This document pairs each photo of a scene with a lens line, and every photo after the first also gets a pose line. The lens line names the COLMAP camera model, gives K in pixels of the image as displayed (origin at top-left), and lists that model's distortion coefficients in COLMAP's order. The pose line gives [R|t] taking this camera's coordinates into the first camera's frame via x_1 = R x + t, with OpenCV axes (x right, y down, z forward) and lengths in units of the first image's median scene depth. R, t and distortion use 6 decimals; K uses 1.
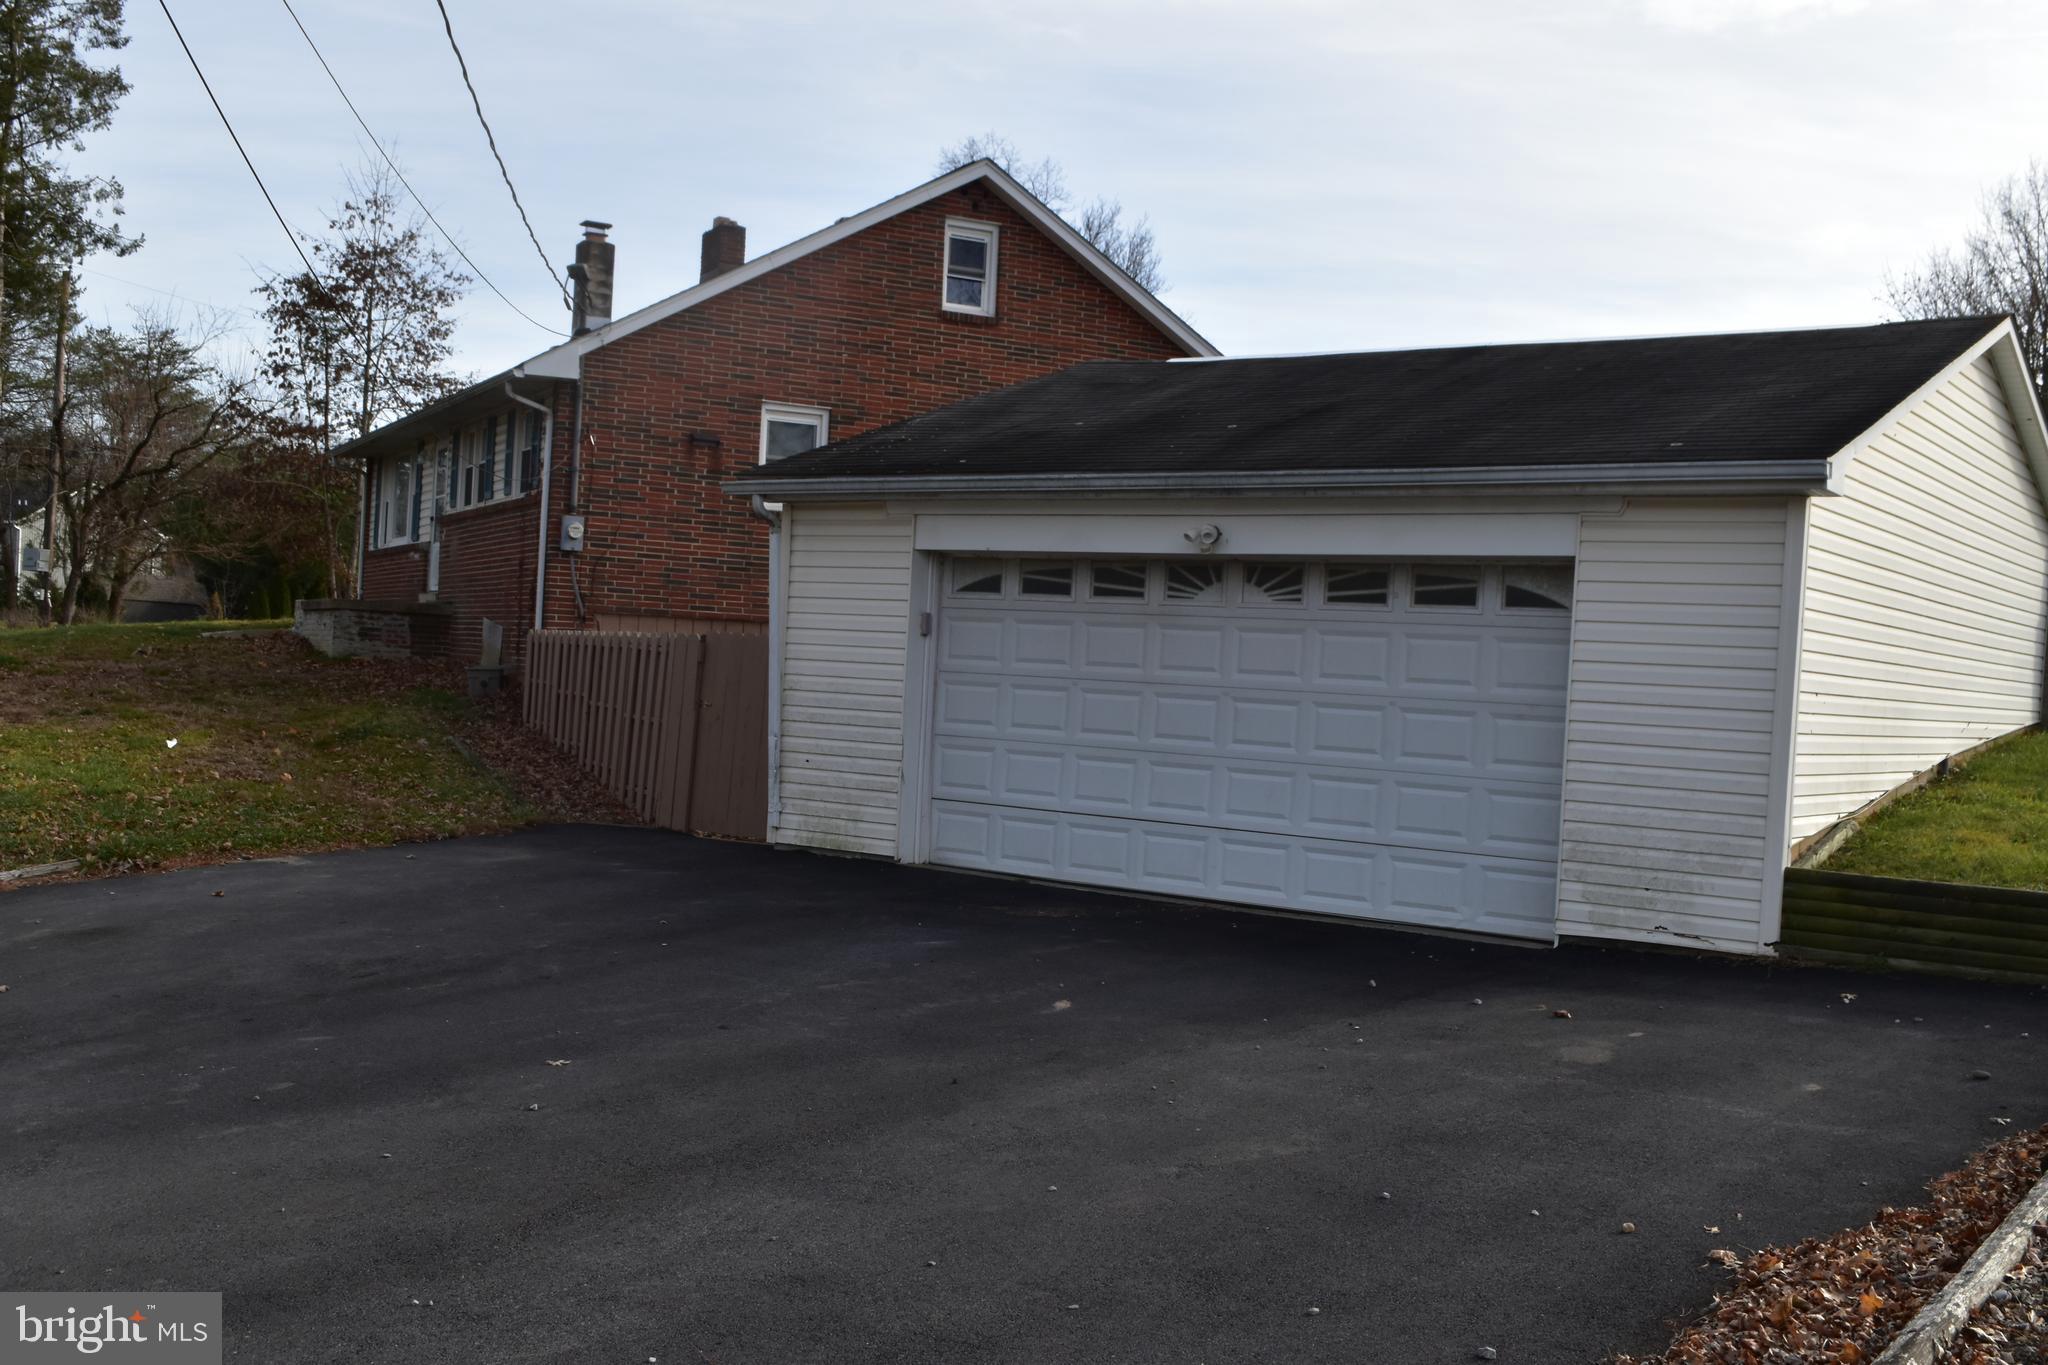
lens RADIAL K [[2044.1, 0, 1024.0], [0, 2044.1, 682.5], [0, 0, 1]] dist [0.008556, 0.004241]
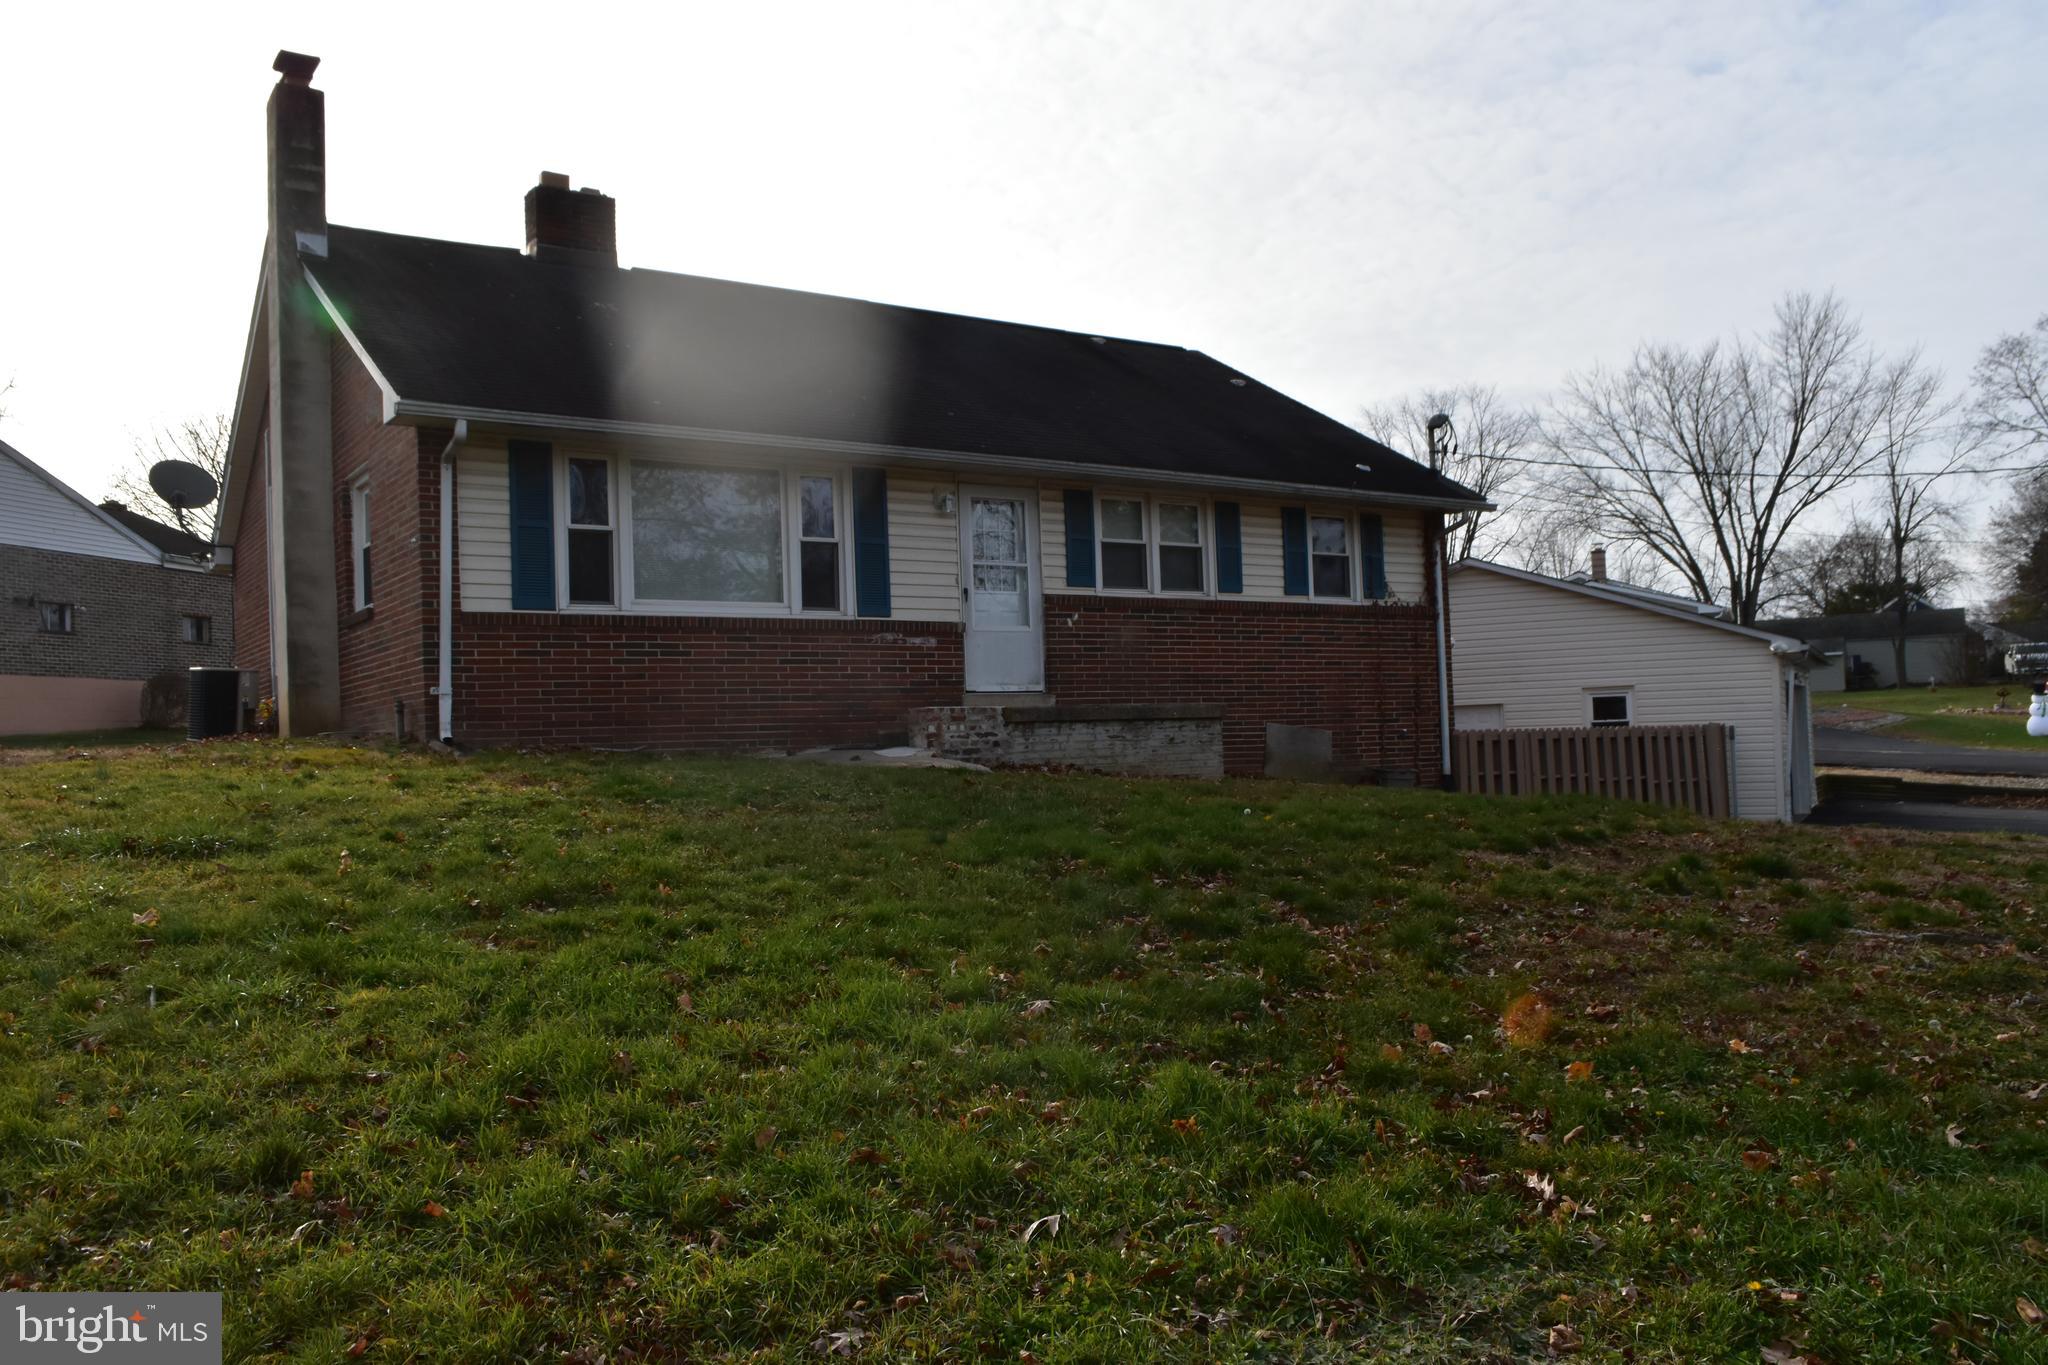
lens RADIAL K [[1654.7, 0, 1057.6], [0, 1654.7, 680.0], [0, 0, 1]] dist [-0.016500, -0.003549]
pose [[-0.135154, 0.002666, 0.990821, -0.756801], [0.033560, 0.999435, 0.001889, -0.042476], [-0.990256, 0.033508, -0.135167, 0.910625]]
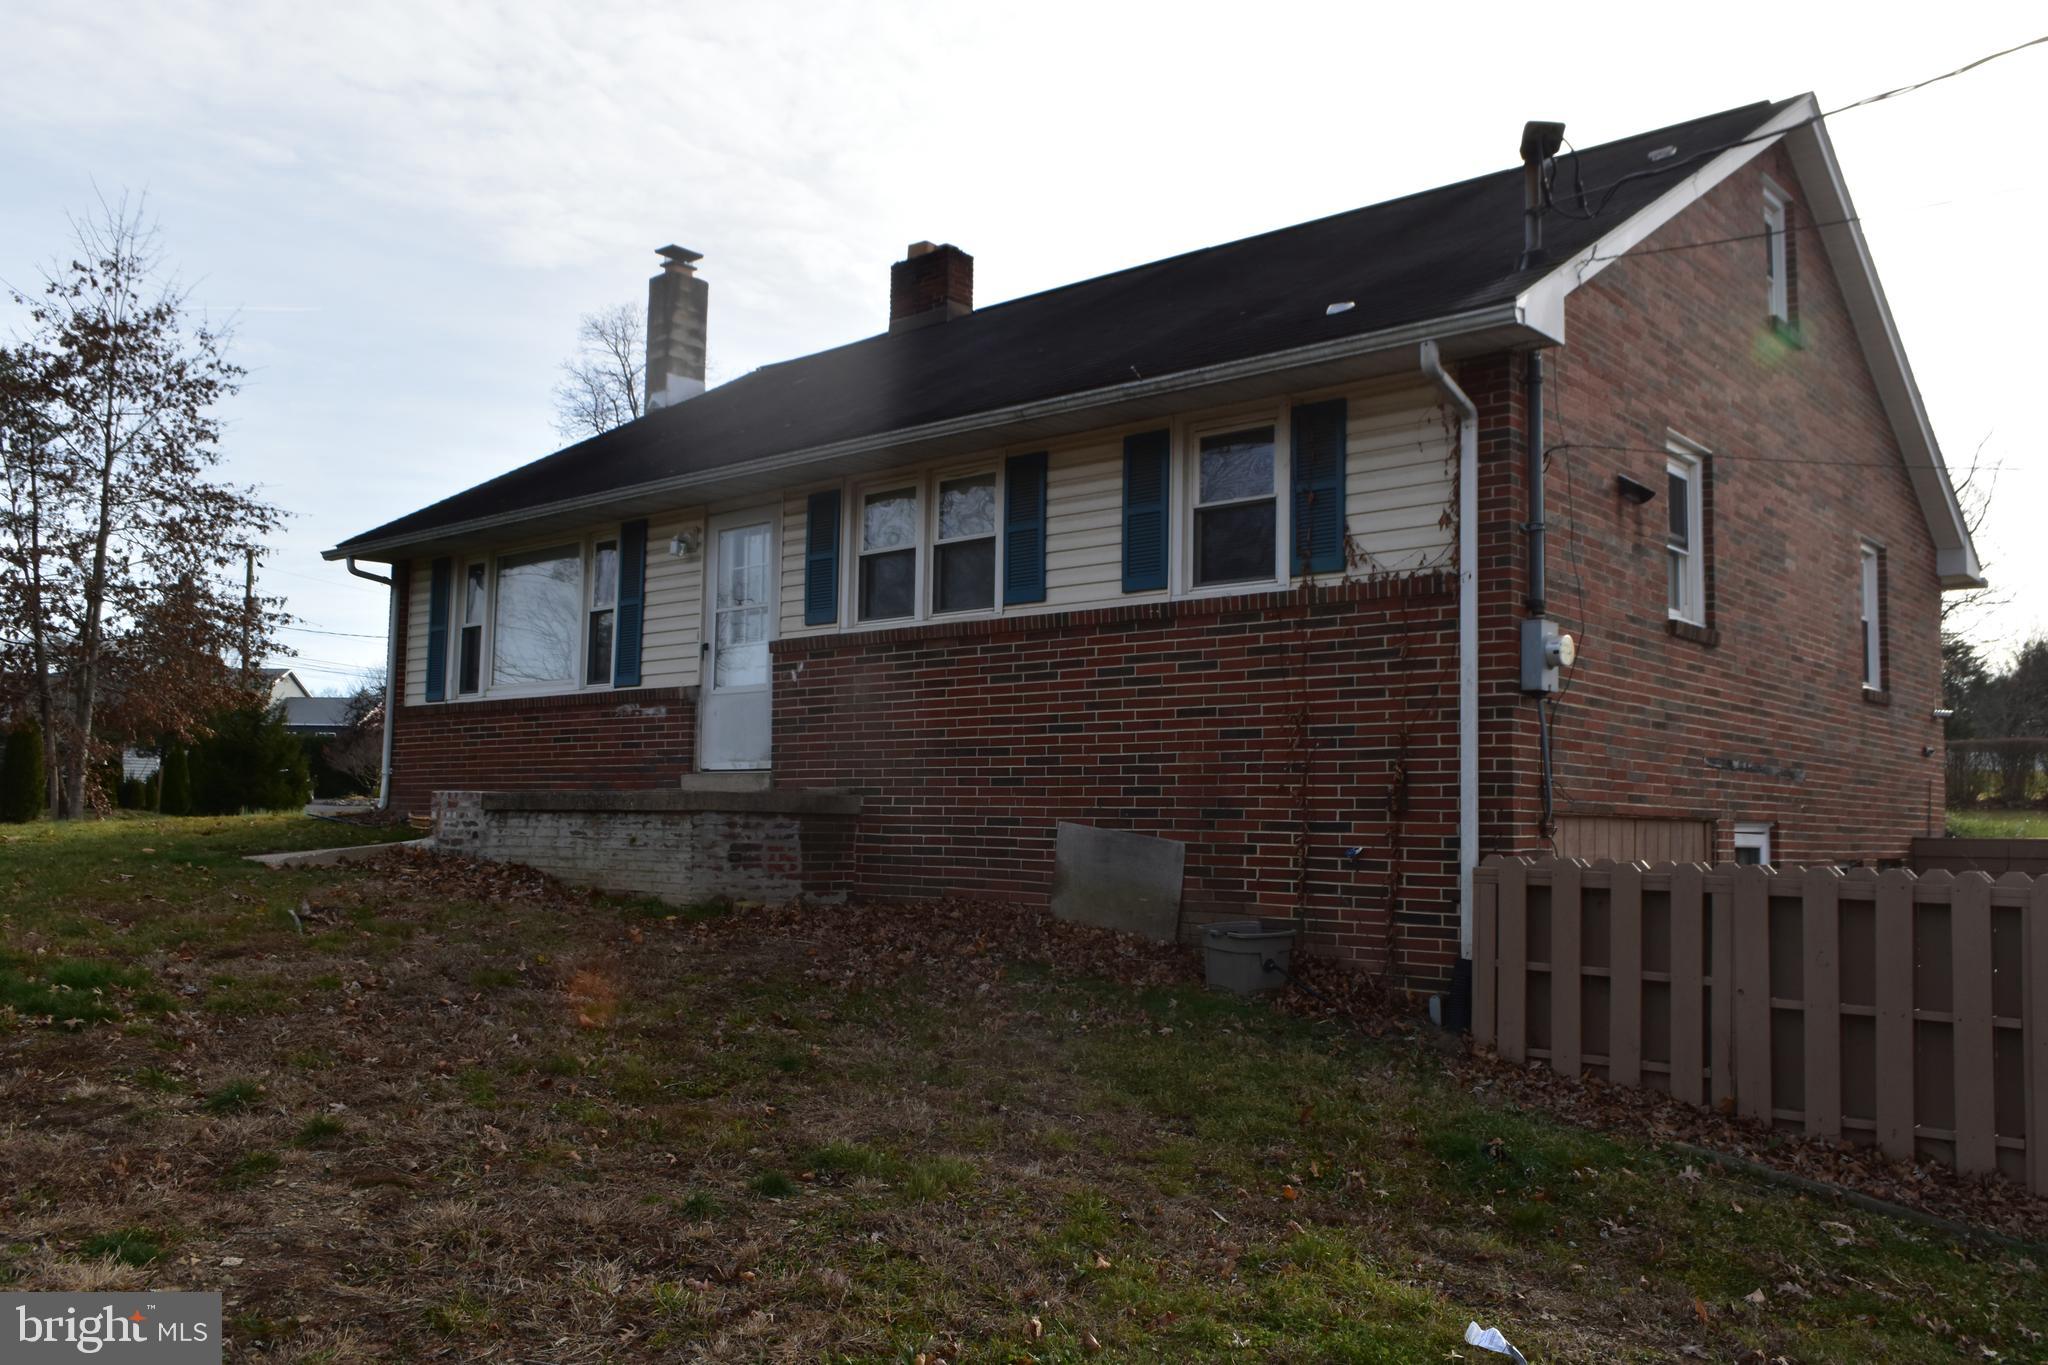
lens RADIAL K [[1628.4, 0, 1031.8], [0, 1628.4, 701.6], [0, 0, 1]] dist [-0.012165, 0.003080]
pose [[0.931796, -0.007228, 0.362912, -0.323357], [0.031741, 0.997594, -0.061630, -0.028261], [-0.361593, 0.068945, 0.929783, 0.461358]]
